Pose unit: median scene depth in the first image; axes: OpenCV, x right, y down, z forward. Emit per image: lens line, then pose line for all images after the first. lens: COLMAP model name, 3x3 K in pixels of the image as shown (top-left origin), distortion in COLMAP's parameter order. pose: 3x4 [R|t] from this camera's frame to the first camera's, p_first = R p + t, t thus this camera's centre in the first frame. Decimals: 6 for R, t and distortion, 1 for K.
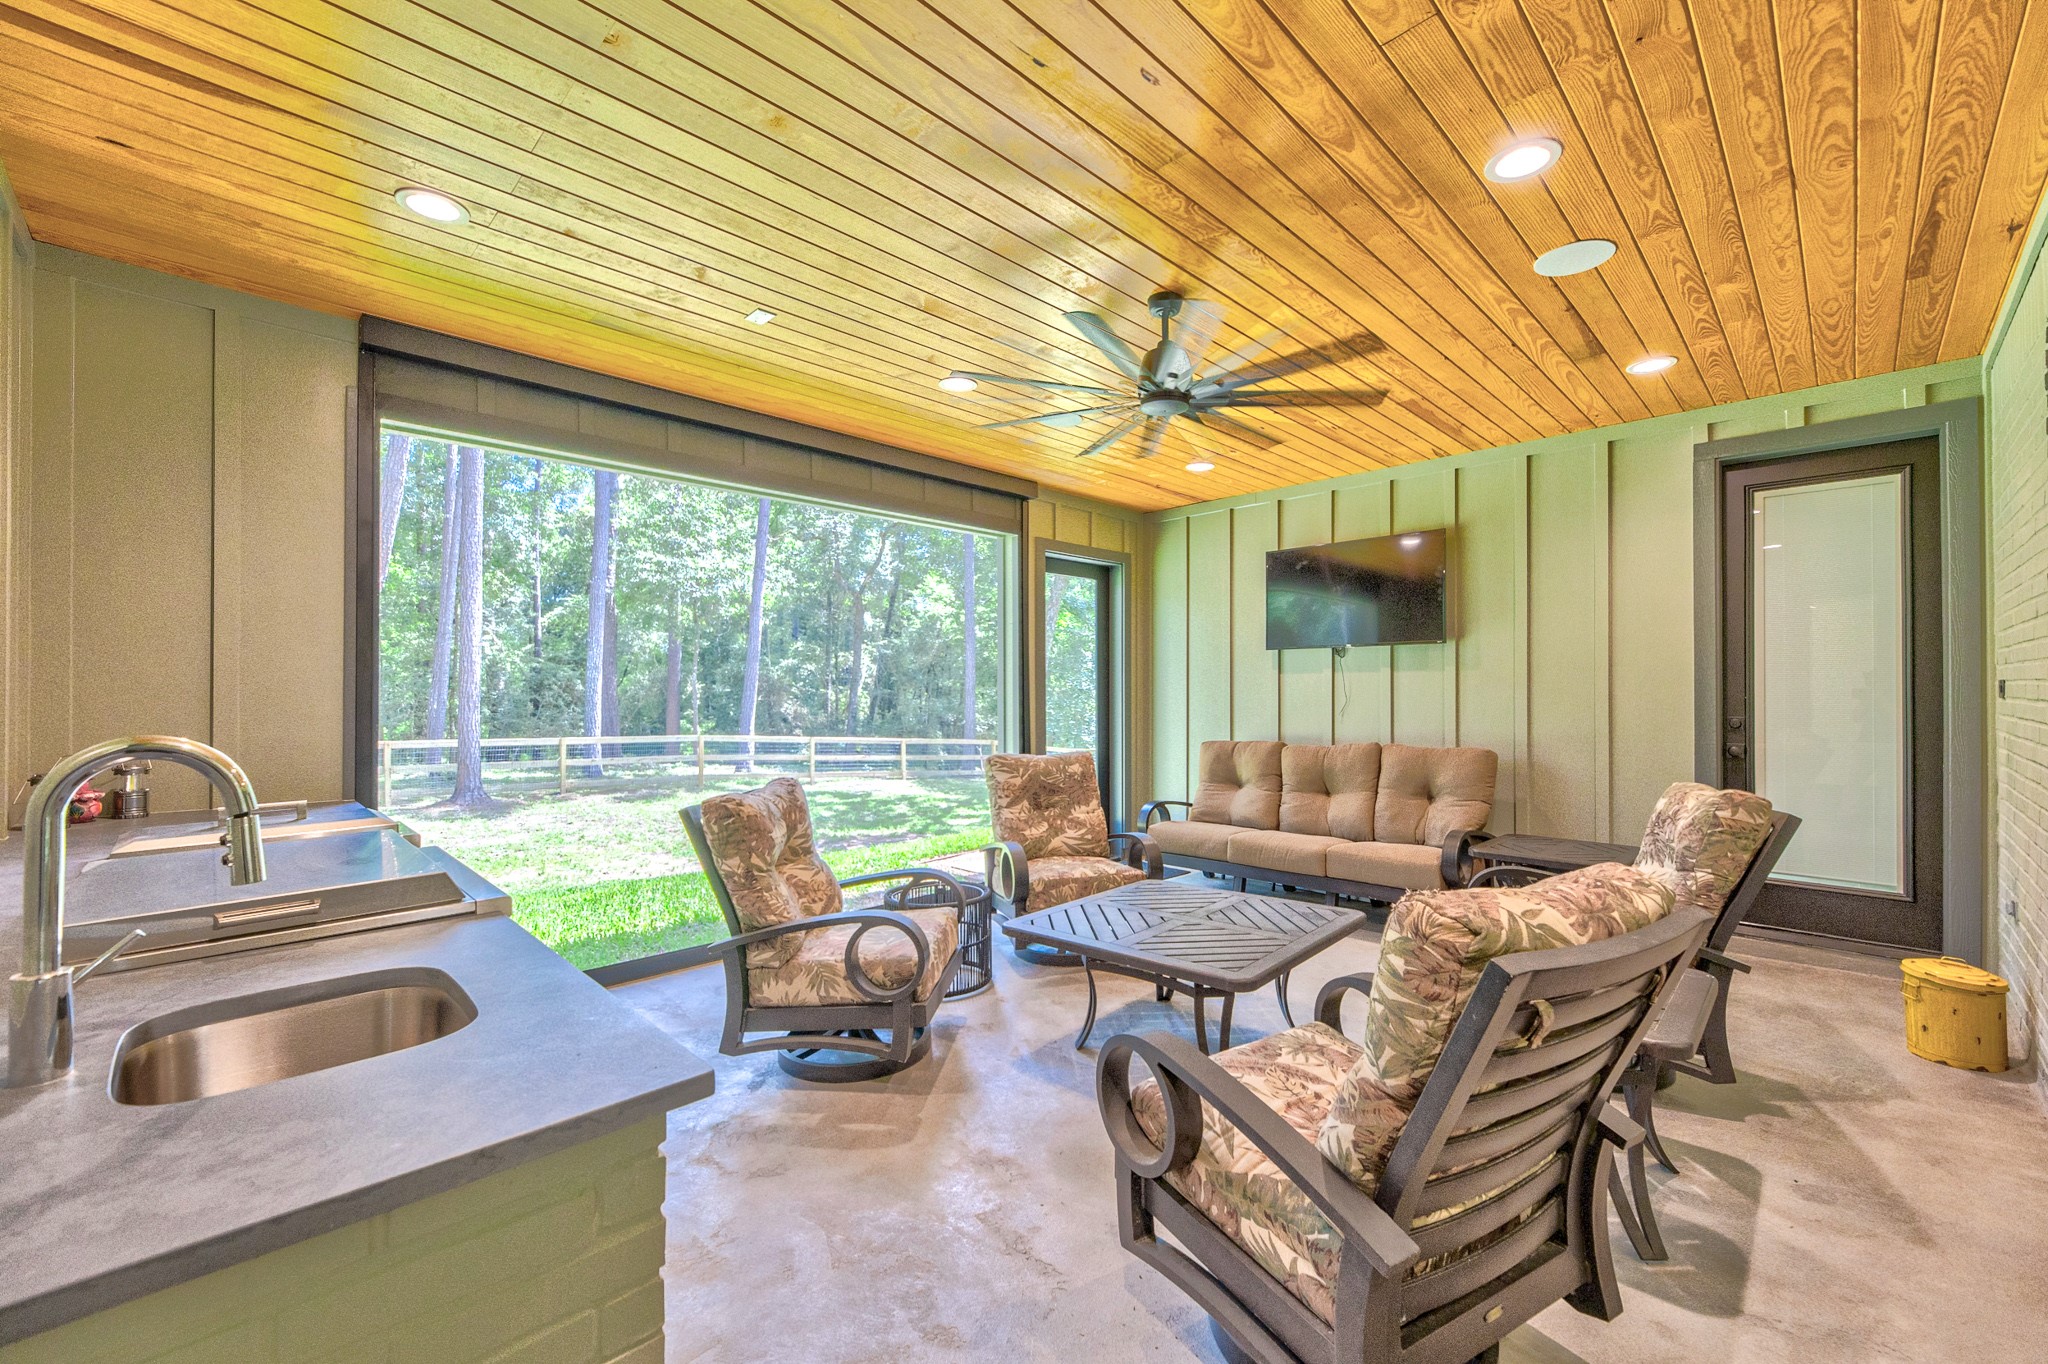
lens RADIAL K [[818.7, 0, 1040.7], [0, 818.7, 680.4], [0, 0, 1]] dist [0.001577, 0.000343]
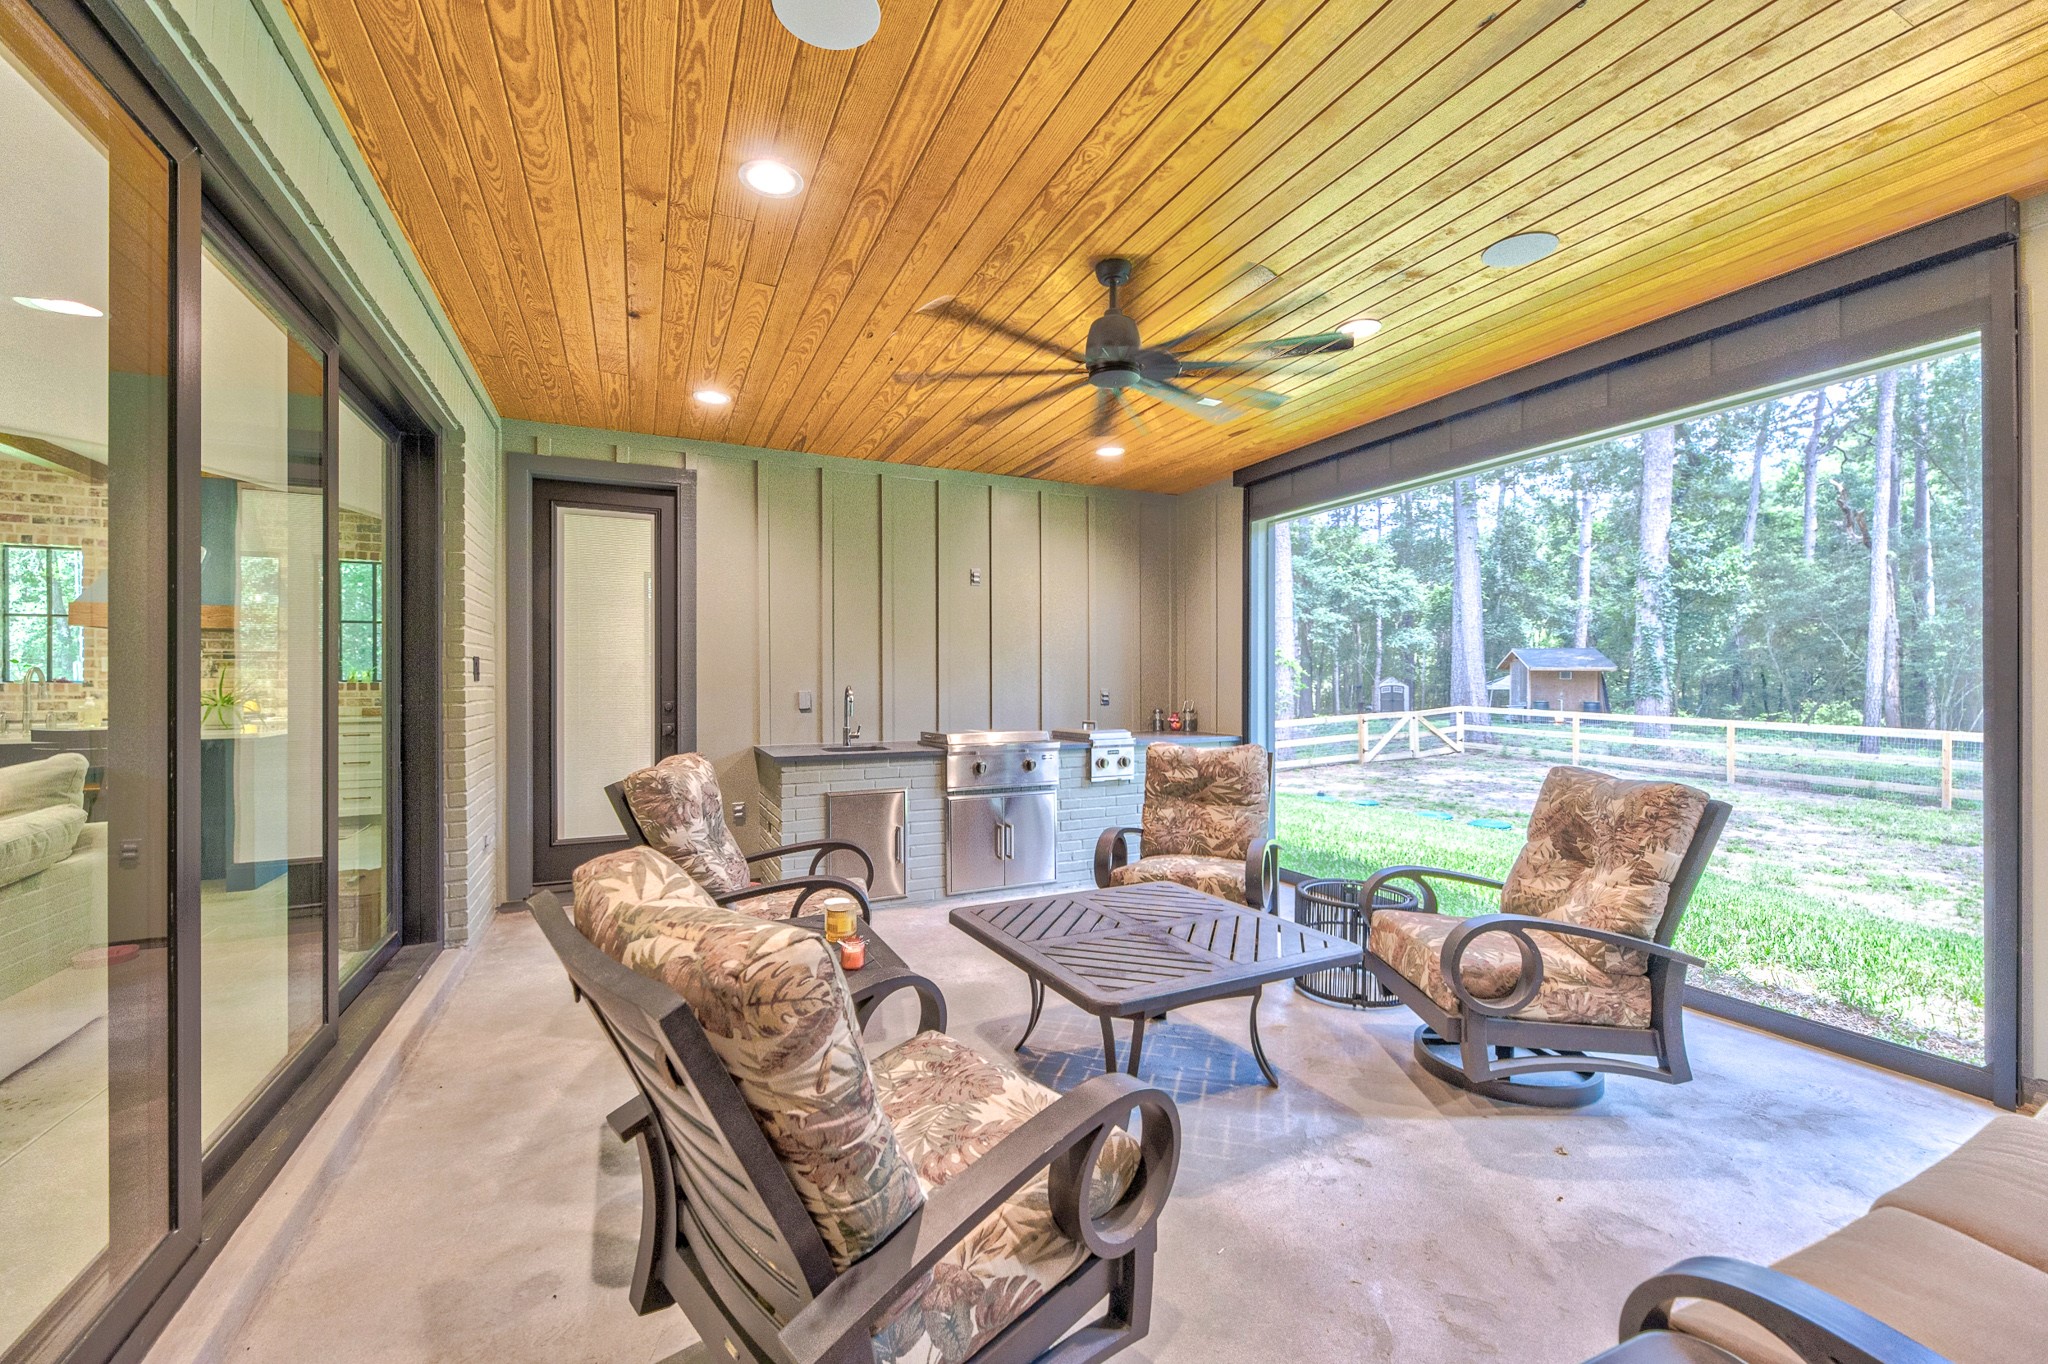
lens RADIAL K [[818.7, 0, 1040.7], [0, 818.7, 680.4], [0, 0, 1]] dist [0.001577, 0.000343]
pose [[-0.326132, -0.001470, -0.945323, 1.031676], [0.012741, 0.999901, -0.005950, 0.025532], [0.945238, -0.013985, -0.326081, 1.162967]]
